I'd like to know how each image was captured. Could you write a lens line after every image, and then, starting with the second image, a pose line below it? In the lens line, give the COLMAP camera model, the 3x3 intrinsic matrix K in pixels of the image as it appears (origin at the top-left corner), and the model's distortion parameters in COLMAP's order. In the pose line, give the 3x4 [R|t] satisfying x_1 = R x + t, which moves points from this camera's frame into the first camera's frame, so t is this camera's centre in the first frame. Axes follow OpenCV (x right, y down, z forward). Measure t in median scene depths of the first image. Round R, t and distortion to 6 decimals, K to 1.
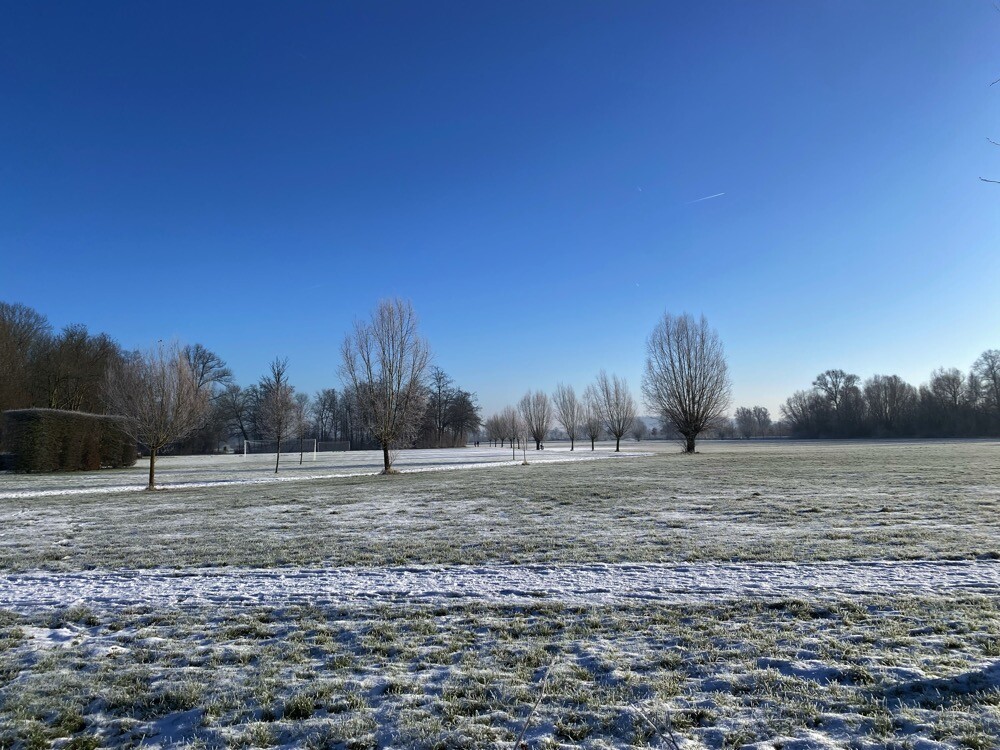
lens RADIAL K [[787.4, 0, 503.1], [0, 787.4, 377.9], [0, 0, 1]] dist [0.053042, -0.077978]
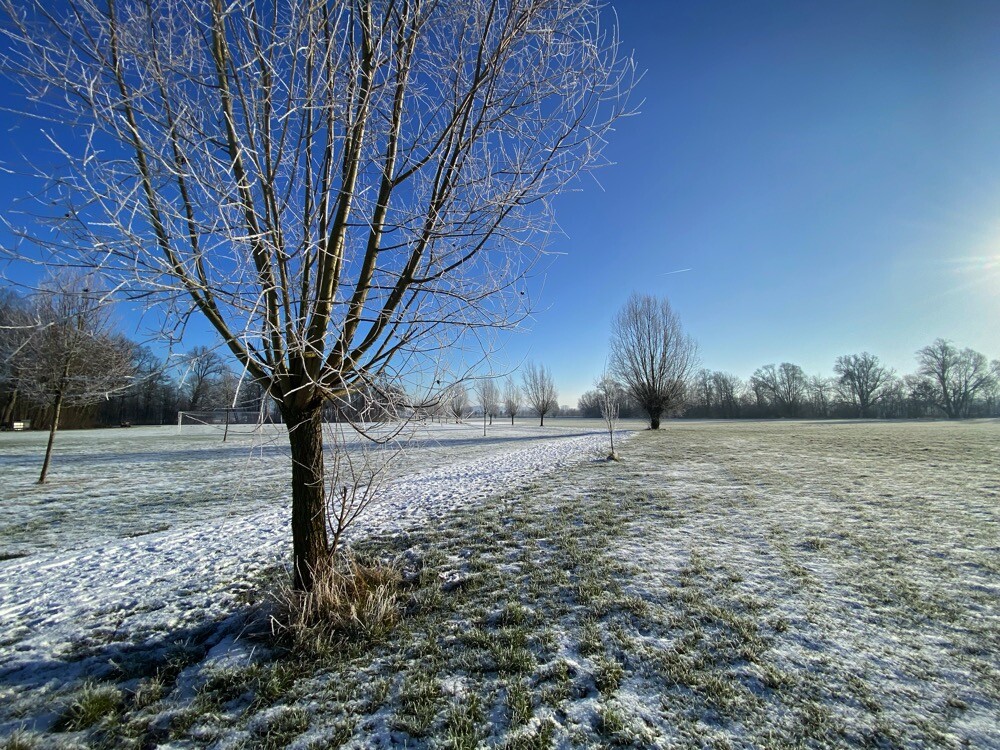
lens RADIAL K [[399.4, 0, 497.6], [0, 399.4, 380.9], [0, 0, 1]] dist [-0.000778, -0.013090]
pose [[0.974287, 0.033866, 0.222752, -0.069713], [-0.030812, 0.999378, -0.017172, 0.039942], [-0.223195, 0.009867, 0.974724, 0.465045]]
